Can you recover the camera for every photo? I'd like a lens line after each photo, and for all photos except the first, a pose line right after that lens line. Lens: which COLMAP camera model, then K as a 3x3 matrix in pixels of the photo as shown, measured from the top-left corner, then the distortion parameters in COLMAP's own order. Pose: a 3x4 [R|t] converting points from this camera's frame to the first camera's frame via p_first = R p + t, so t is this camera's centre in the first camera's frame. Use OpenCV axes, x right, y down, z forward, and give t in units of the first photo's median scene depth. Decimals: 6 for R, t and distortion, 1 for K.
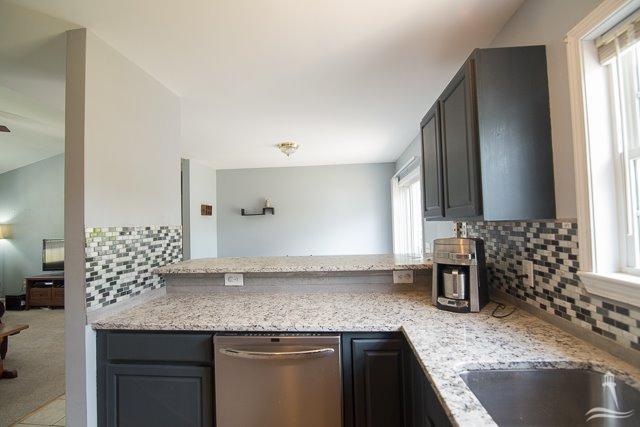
lens RADIAL K [[292.3, 0, 320.5], [0, 292.3, 215.3], [0, 0, 1]] dist [-0.016994, -0.000254]
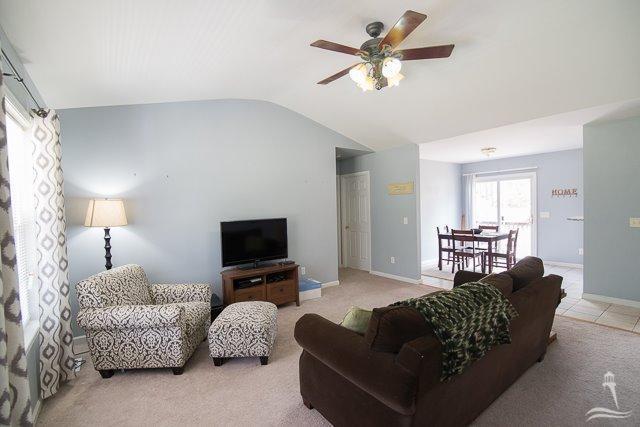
lens RADIAL K [[292.3, 0, 319.4], [0, 292.3, 218.1], [0, 0, 1]] dist [-0.016994, -0.000254]
pose [[0.758938, -0.019557, 0.650870, -4.003040], [-0.010997, 0.999021, 0.042840, 0.138722], [-0.651070, -0.039670, 0.757980, 1.029485]]
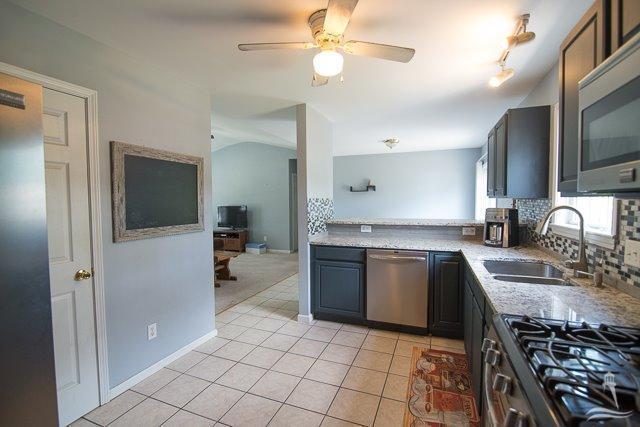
lens RADIAL K [[292.3, 0, 319.6], [0, 292.3, 213.1], [0, 0, 1]] dist [-0.016994, -0.000254]
pose [[0.958009, 0.032896, -0.284846, -0.076132], [-0.010303, 0.996705, 0.080455, -0.020918], [0.286555, -0.074142, 0.955191, -0.967131]]
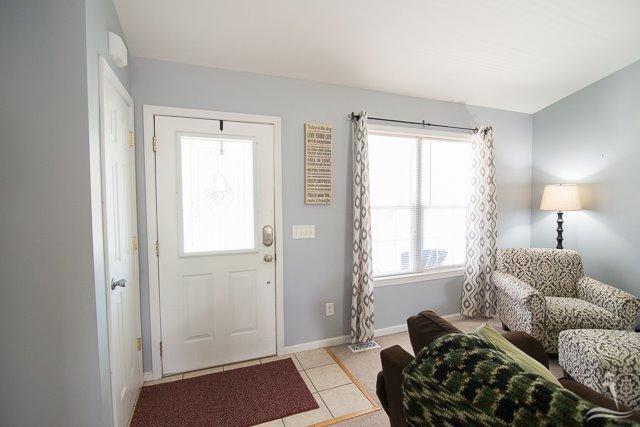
lens RADIAL K [[292.3, 0, 319.0], [0, 292.3, 214.4], [0, 0, 1]] dist [-0.016994, -0.000254]
pose [[0.447189, 0.061537, -0.892320, -2.815367], [0.022422, 0.996546, 0.079961, 0.119100], [0.894158, -0.055765, 0.444264, 0.978891]]
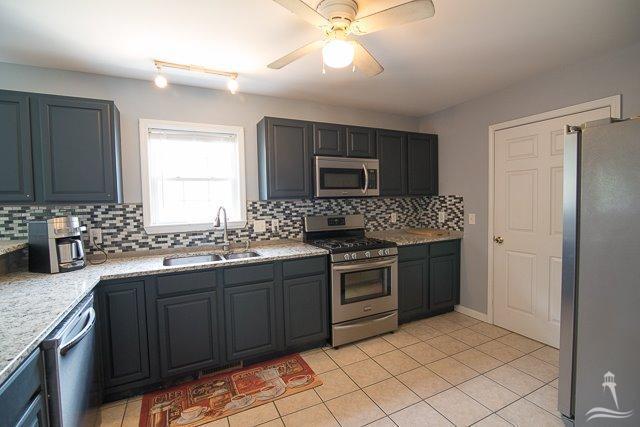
lens RADIAL K [[292.3, 0, 322.6], [0, 292.3, 213.9], [0, 0, 1]] dist [-0.016994, -0.000254]
pose [[-0.522745, -0.001250, 0.852488, -1.173854], [0.012133, 0.999887, 0.008906, 0.062039], [-0.852403, 0.014999, -0.522670, 0.645034]]
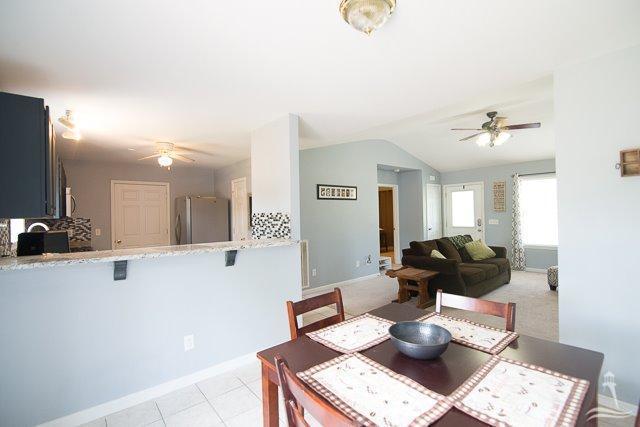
lens RADIAL K [[292.3, 0, 320.4], [0, 292.3, 211.9], [0, 0, 1]] dist [-0.016994, -0.000254]
pose [[-0.704594, 0.037304, -0.708630, 0.509353], [0.060269, 0.998155, -0.007380, 0.074669], [0.707047, -0.047908, -0.705542, 2.823525]]
